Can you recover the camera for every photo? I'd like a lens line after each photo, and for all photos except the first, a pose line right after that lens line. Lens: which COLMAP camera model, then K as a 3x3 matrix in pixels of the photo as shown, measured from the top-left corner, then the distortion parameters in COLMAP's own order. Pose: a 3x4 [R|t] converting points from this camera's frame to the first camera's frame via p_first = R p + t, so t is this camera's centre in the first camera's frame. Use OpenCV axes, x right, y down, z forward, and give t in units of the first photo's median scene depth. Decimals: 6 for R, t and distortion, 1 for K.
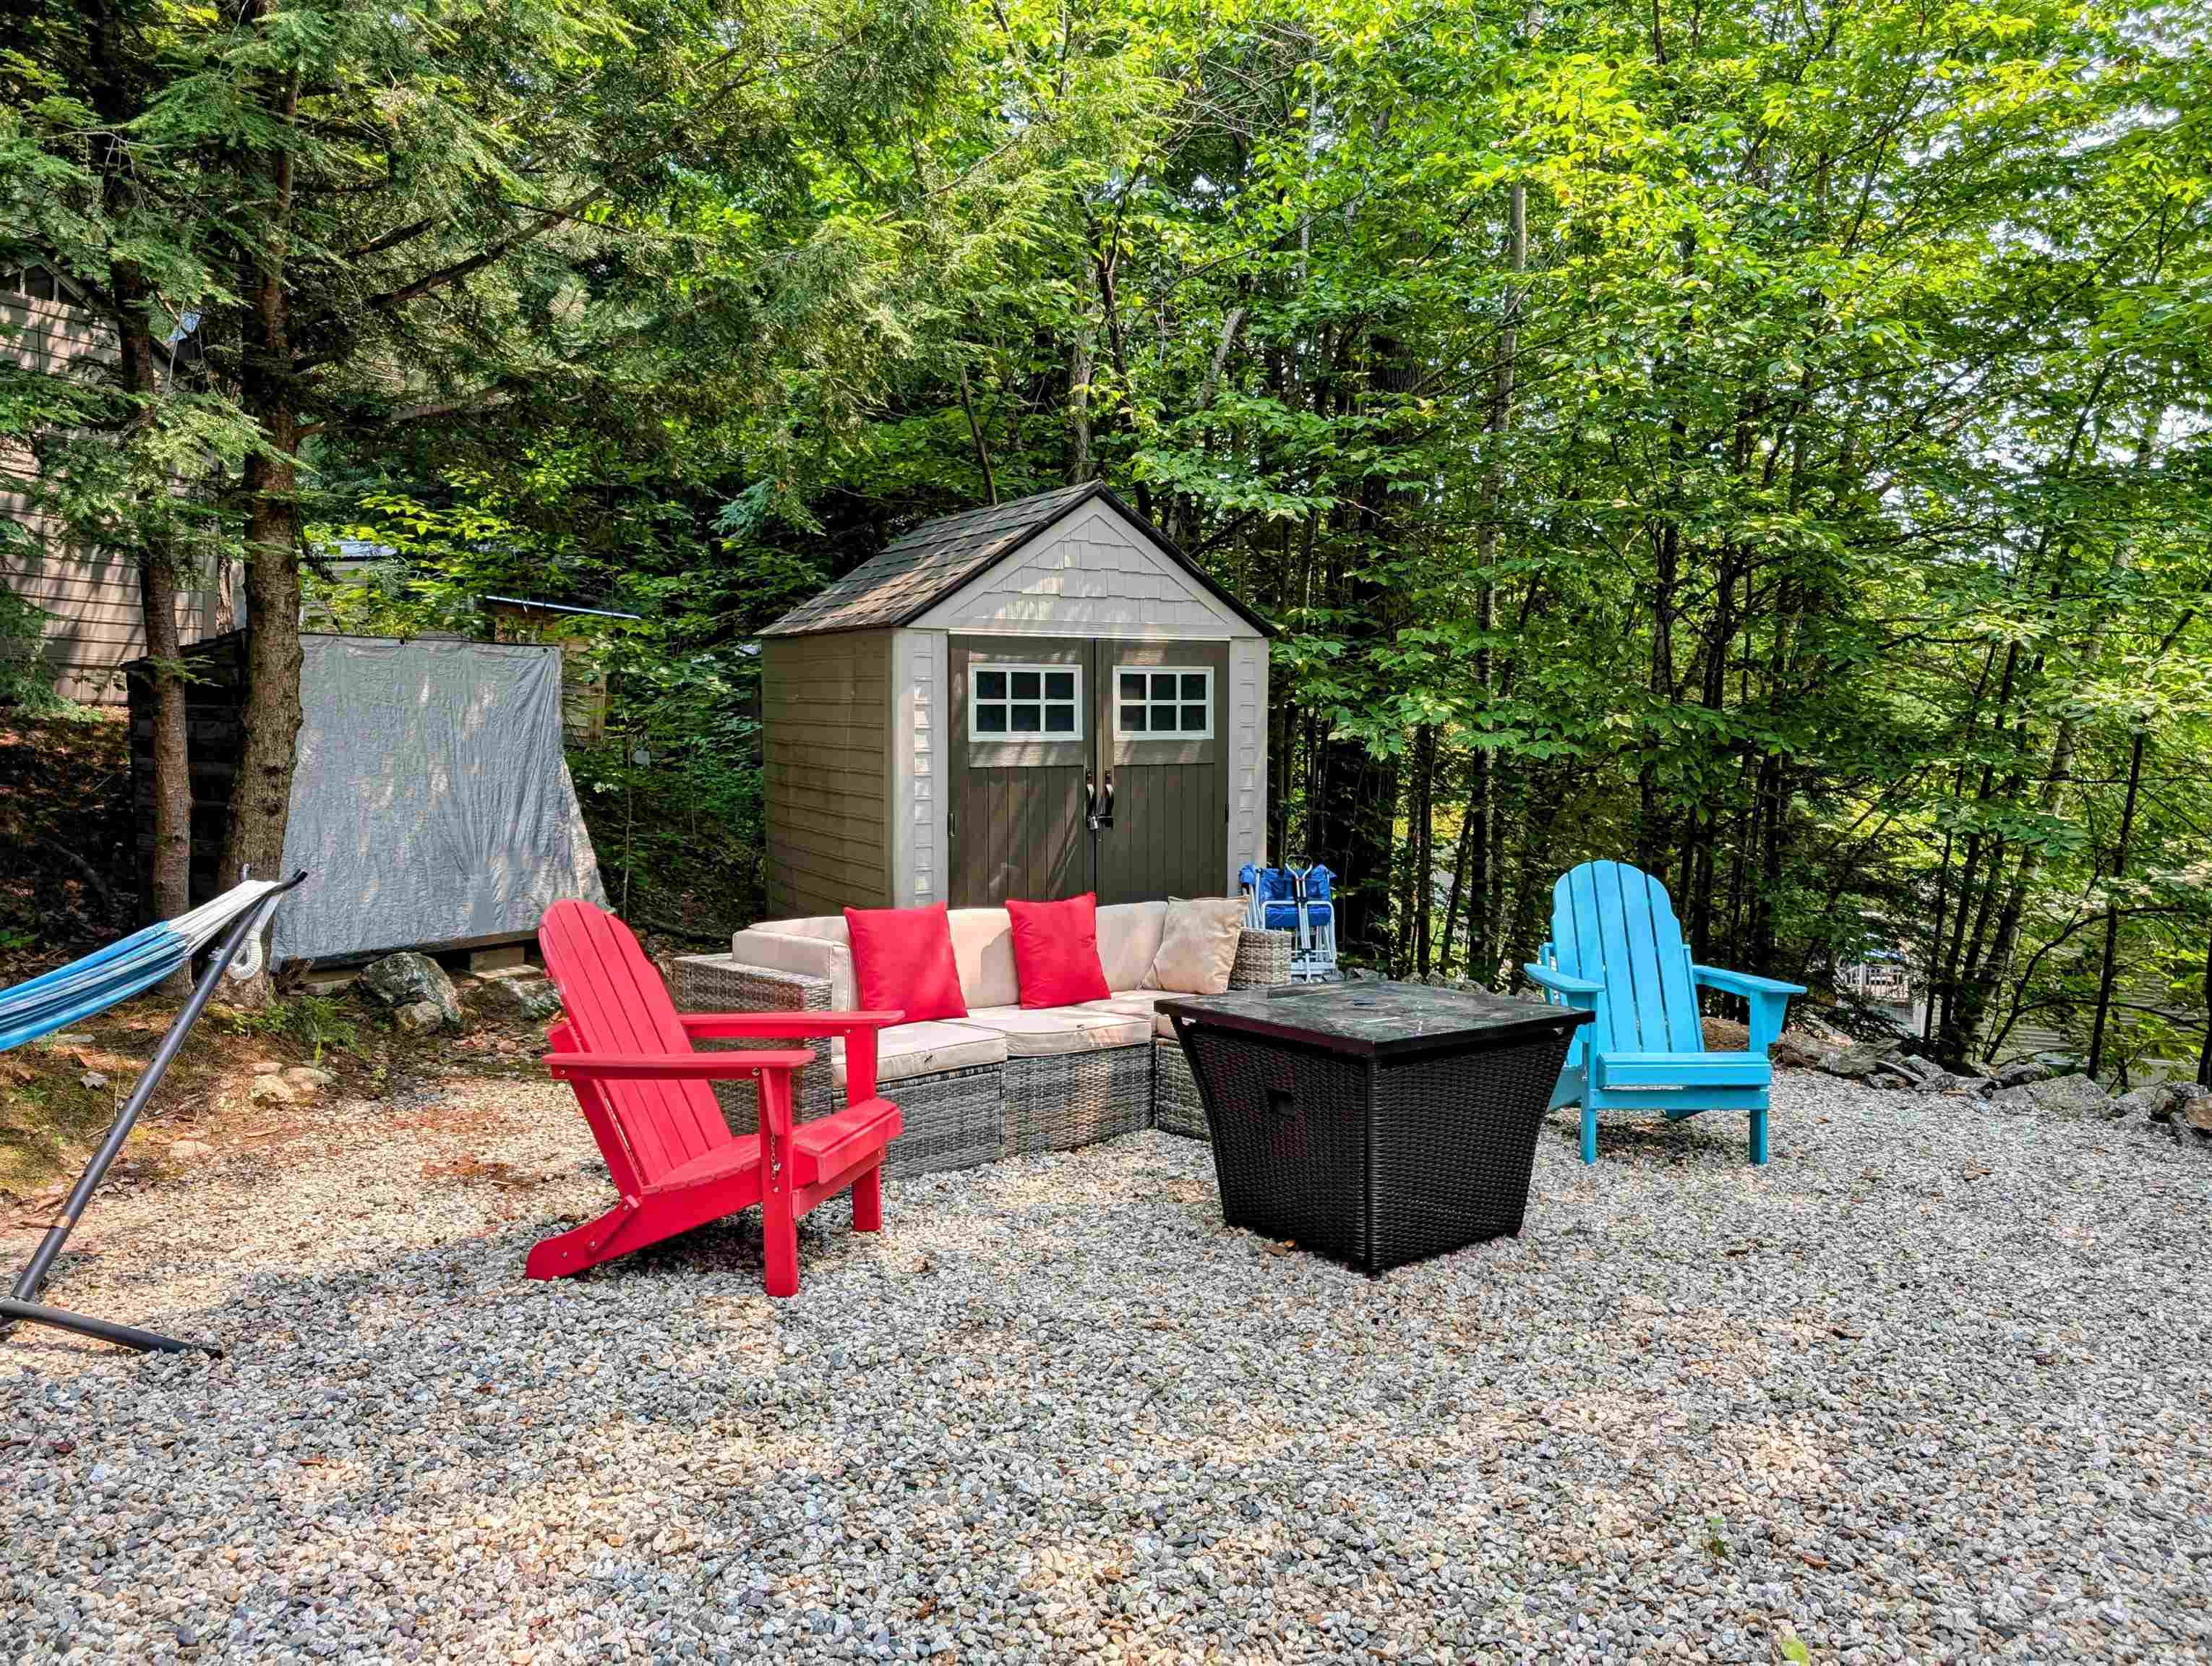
lens RADIAL K [[1605.8, 0, 1111.2], [0, 1605.8, 821.1], [0, 0, 1]] dist [0.021467, -0.013693]
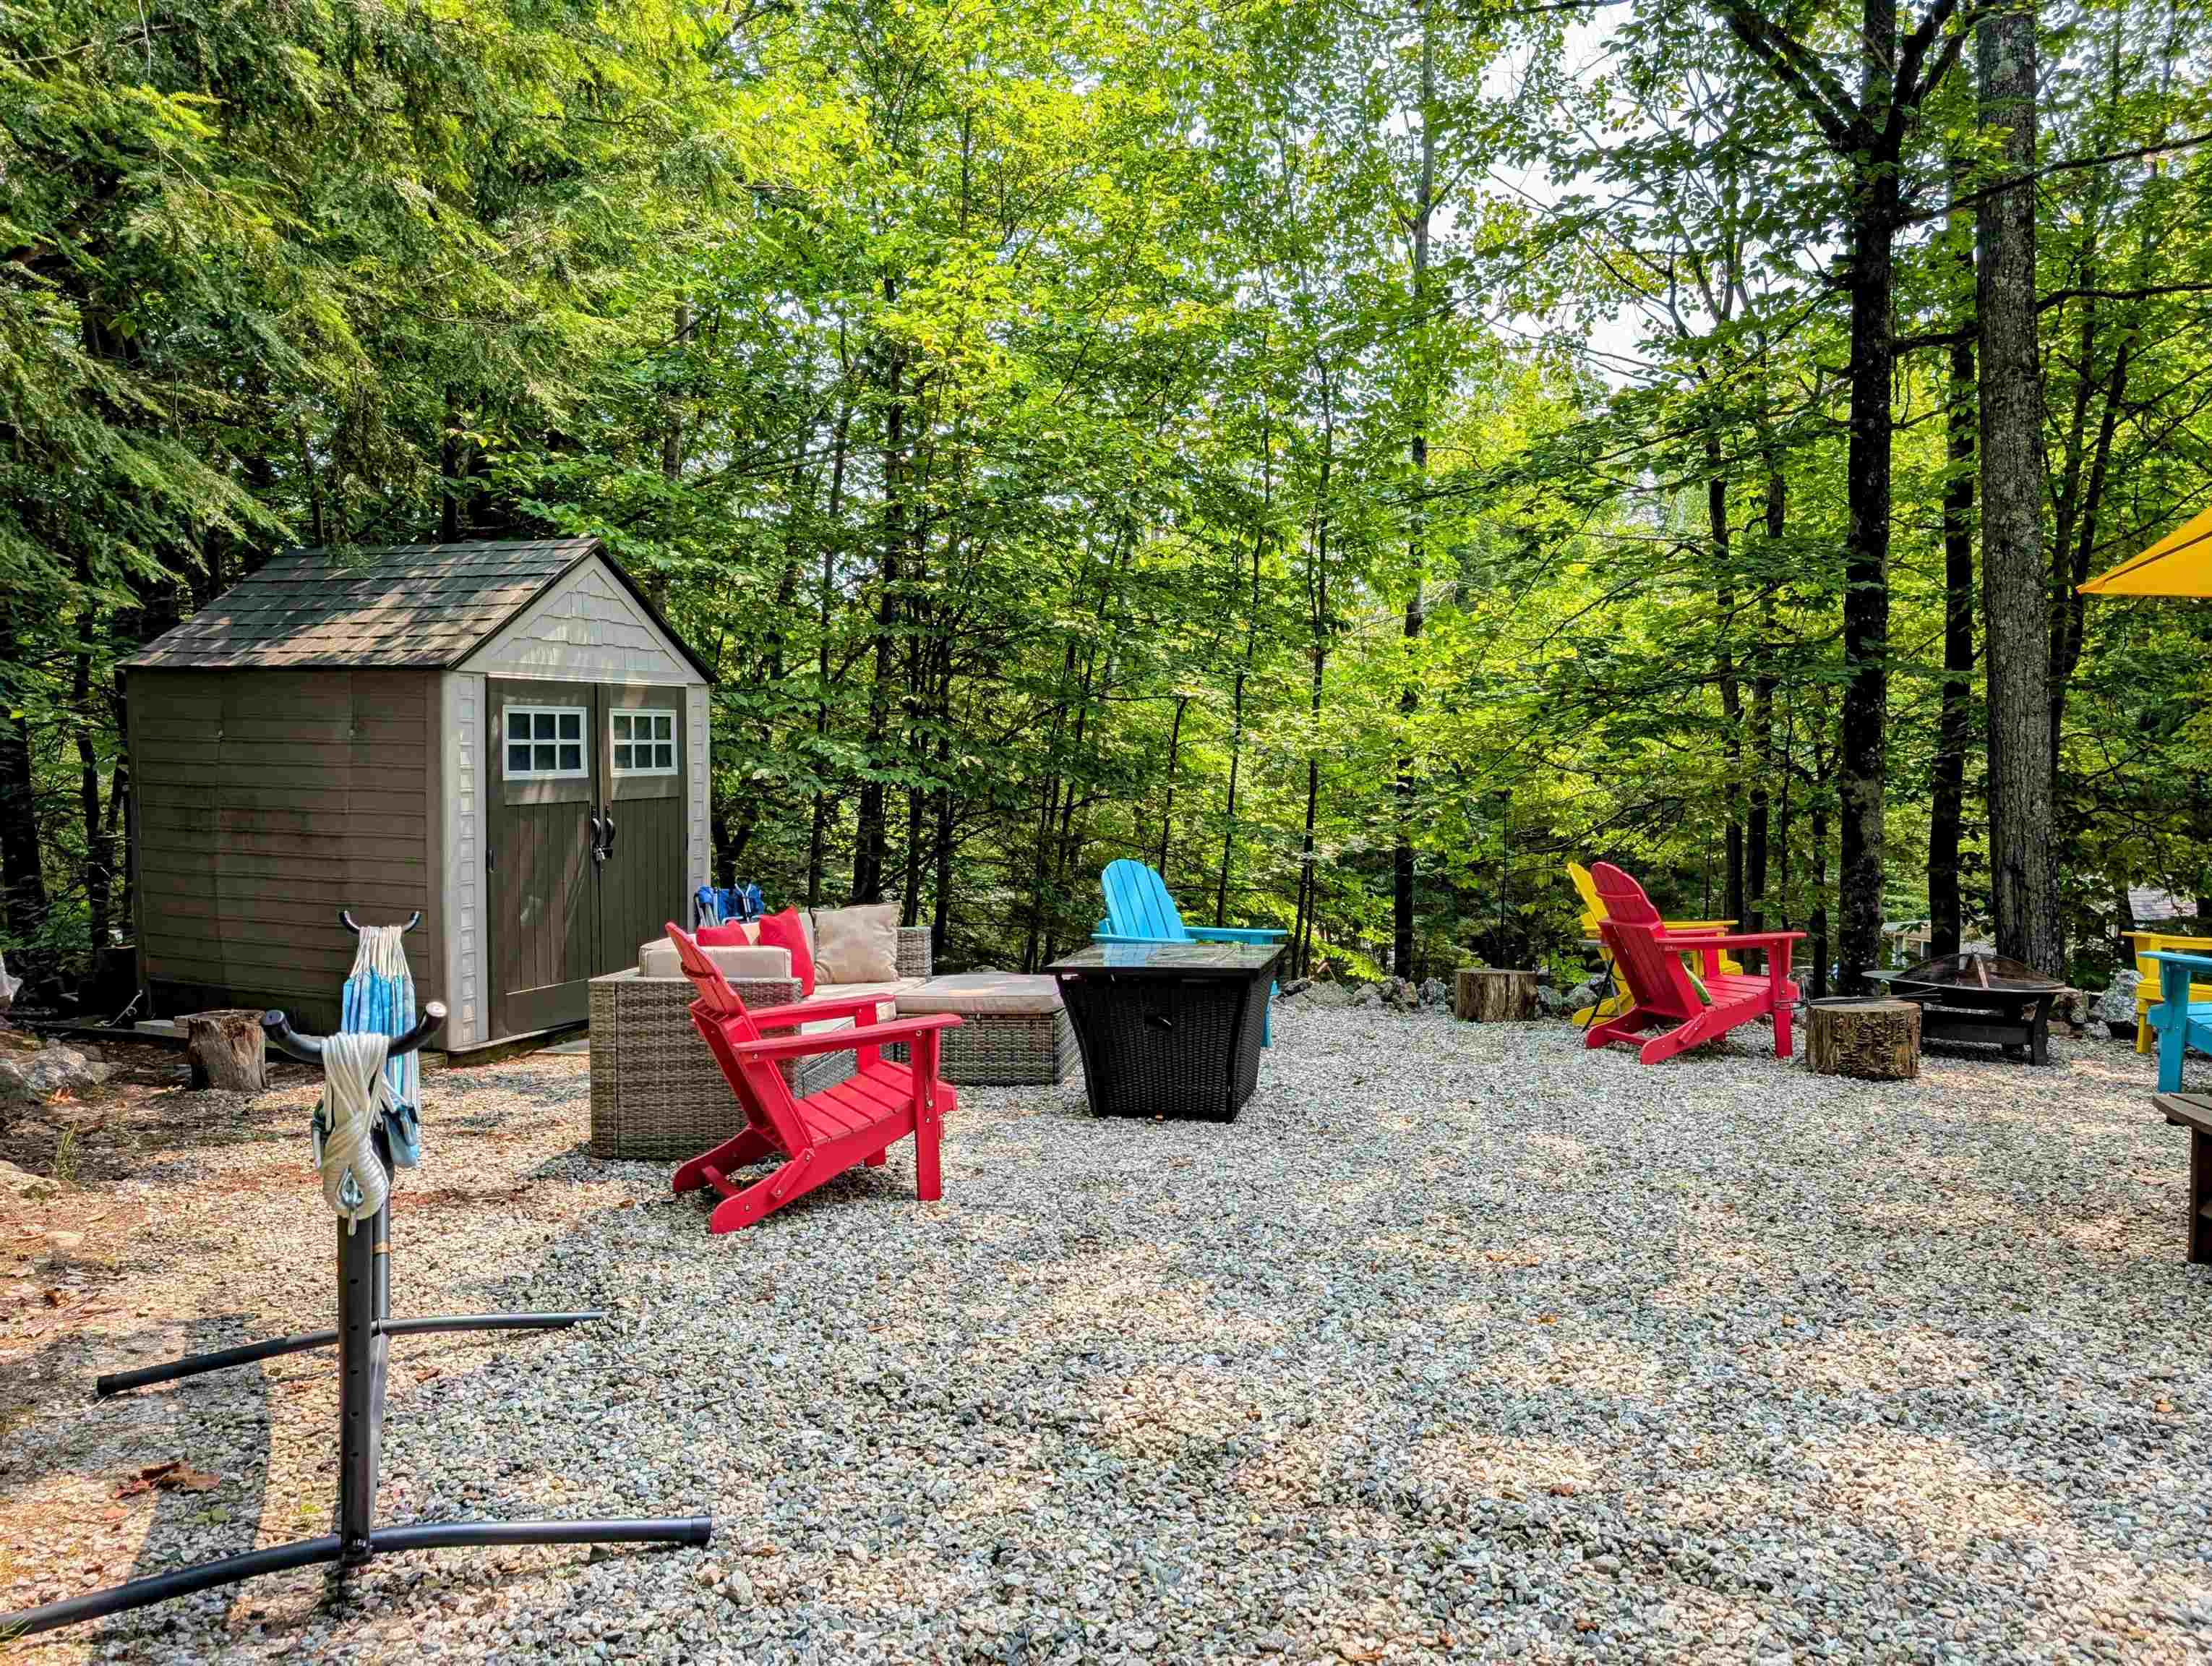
lens RADIAL K [[1605.8, 0, 1095.2], [0, 1605.8, 837.2], [0, 0, 1]] dist [0.021467, -0.013693]
pose [[0.772892, -0.038681, 0.633357, -0.427500], [0.044988, 0.998969, 0.006111, -0.001664], [-0.632941, 0.023770, 0.773835, -0.048305]]
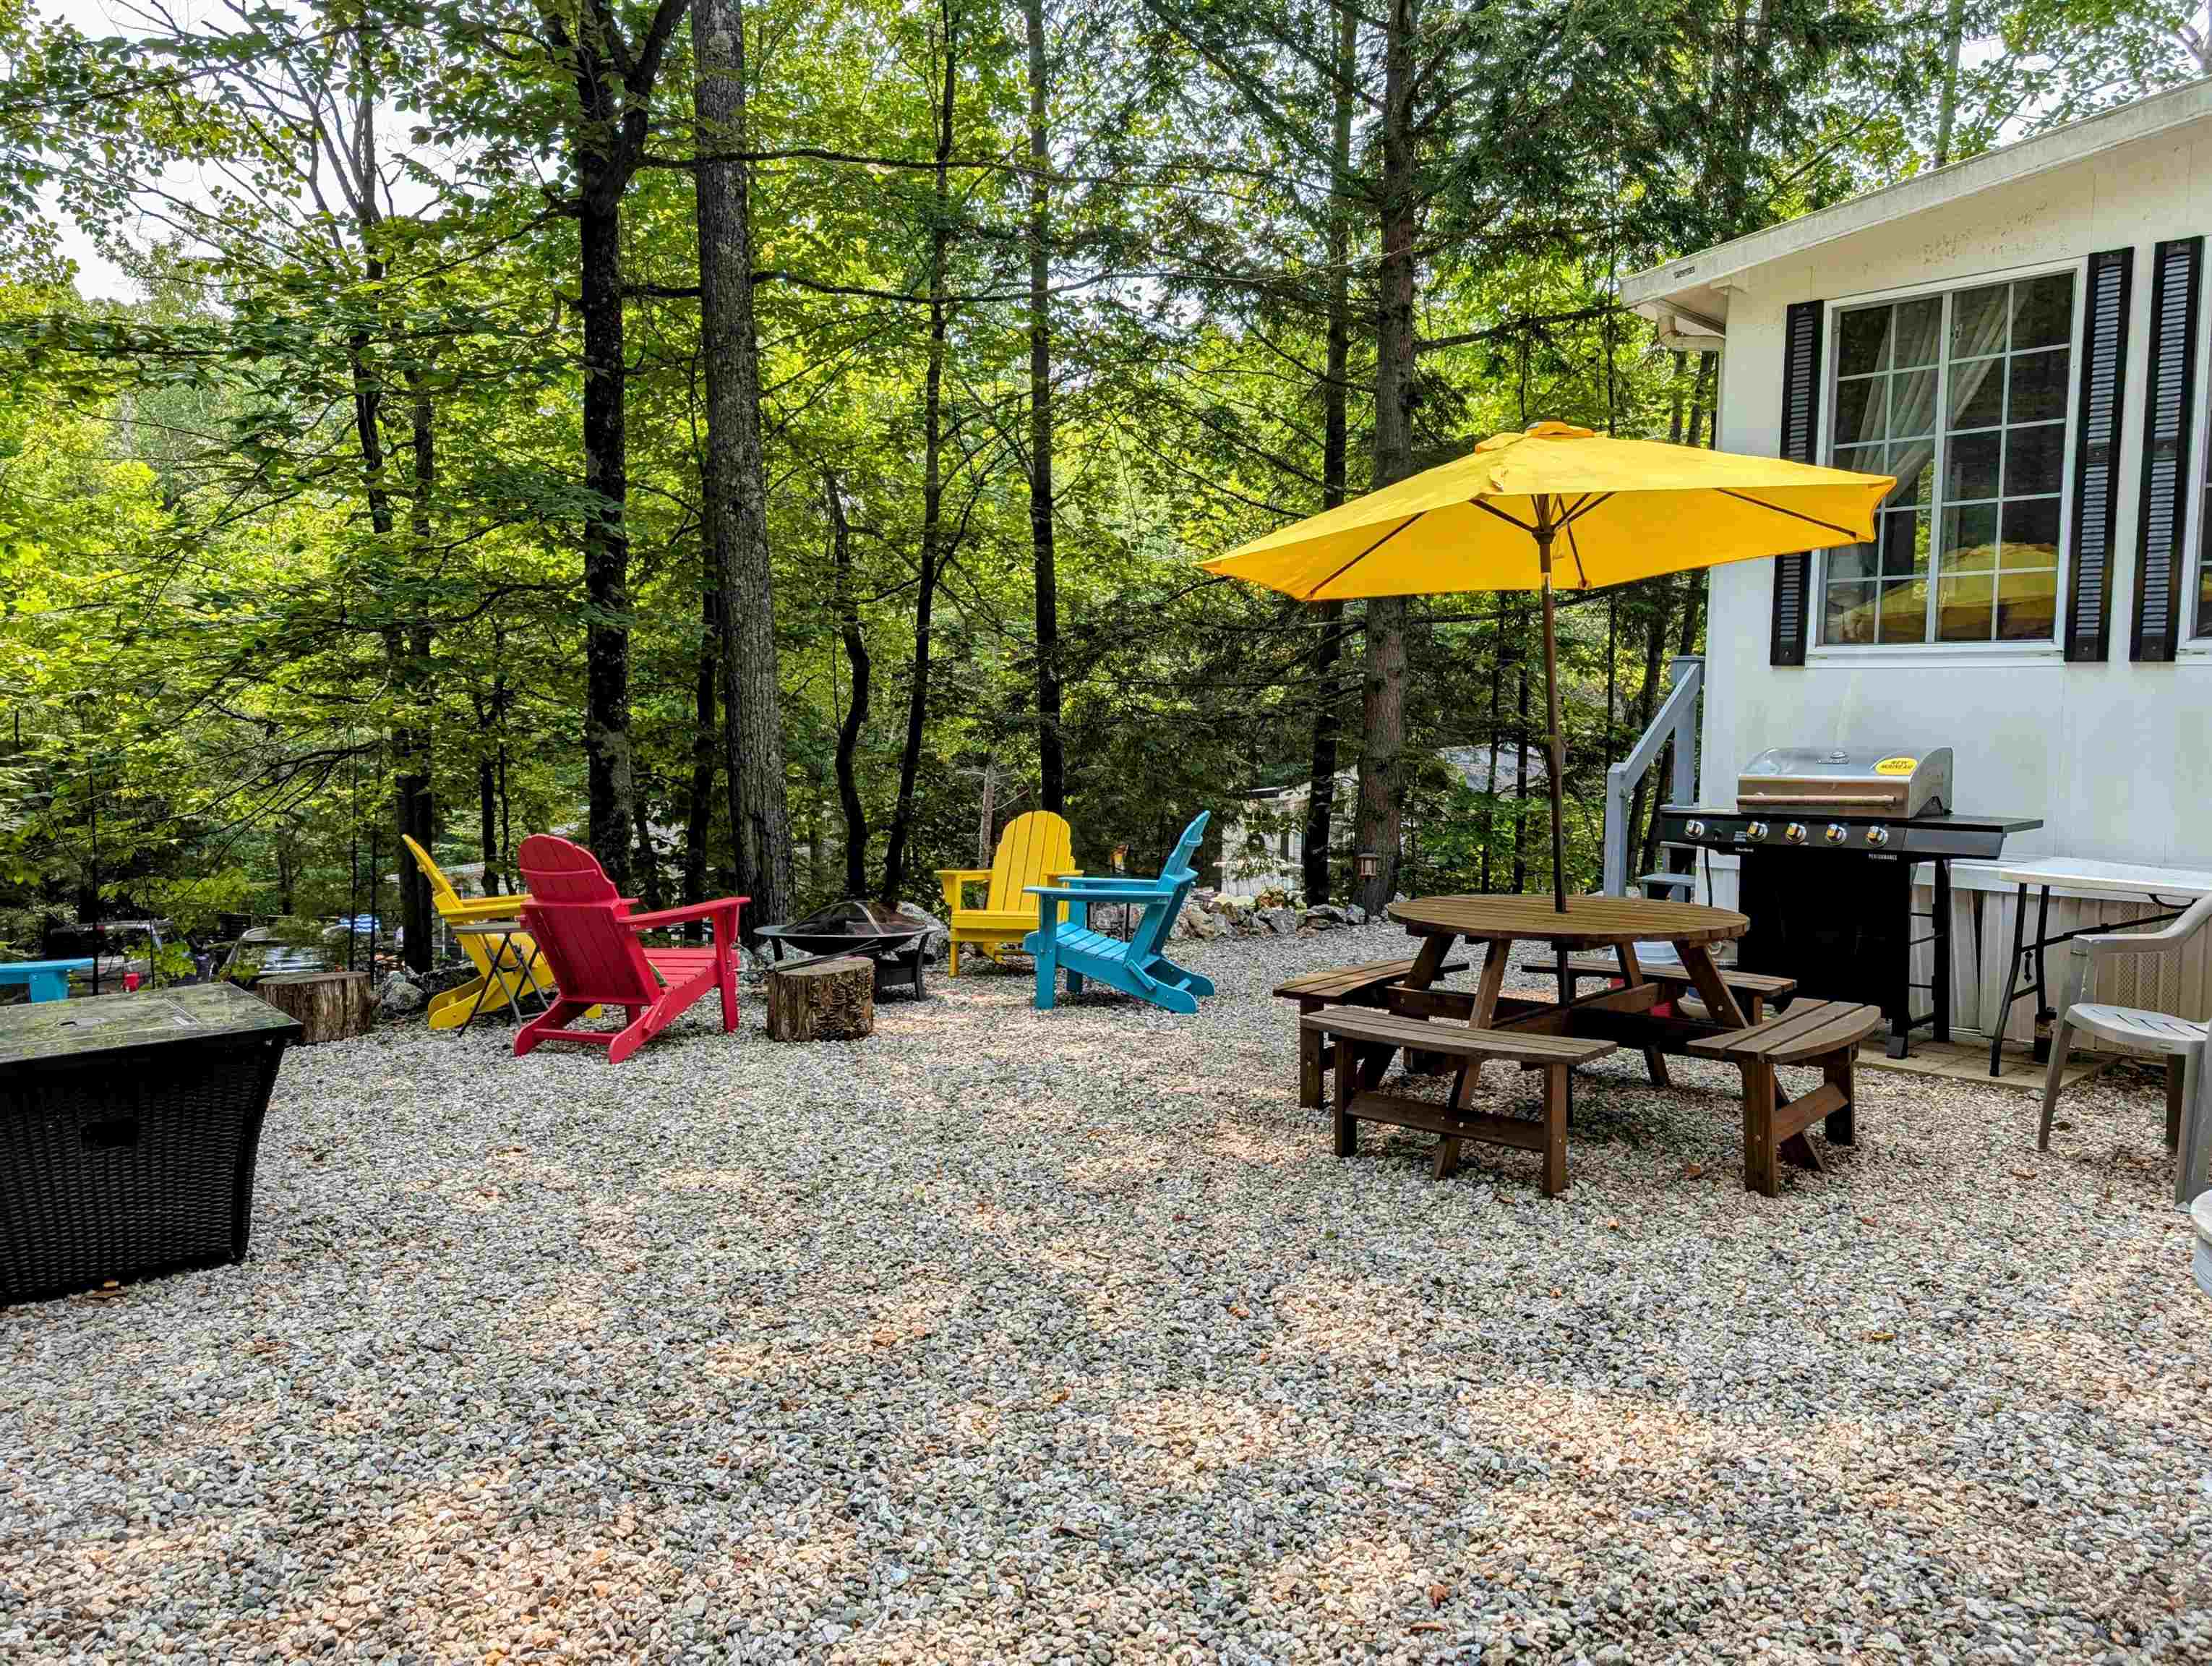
lens RADIAL K [[1605.8, 0, 1104.5], [0, 1605.8, 823.4], [0, 0, 1]] dist [0.021467, -0.013693]
pose [[-0.064827, -0.078197, 0.994828, -0.413041], [0.048968, 0.995475, 0.081439, -0.023783], [-0.996694, 0.053995, -0.060704, 0.255423]]
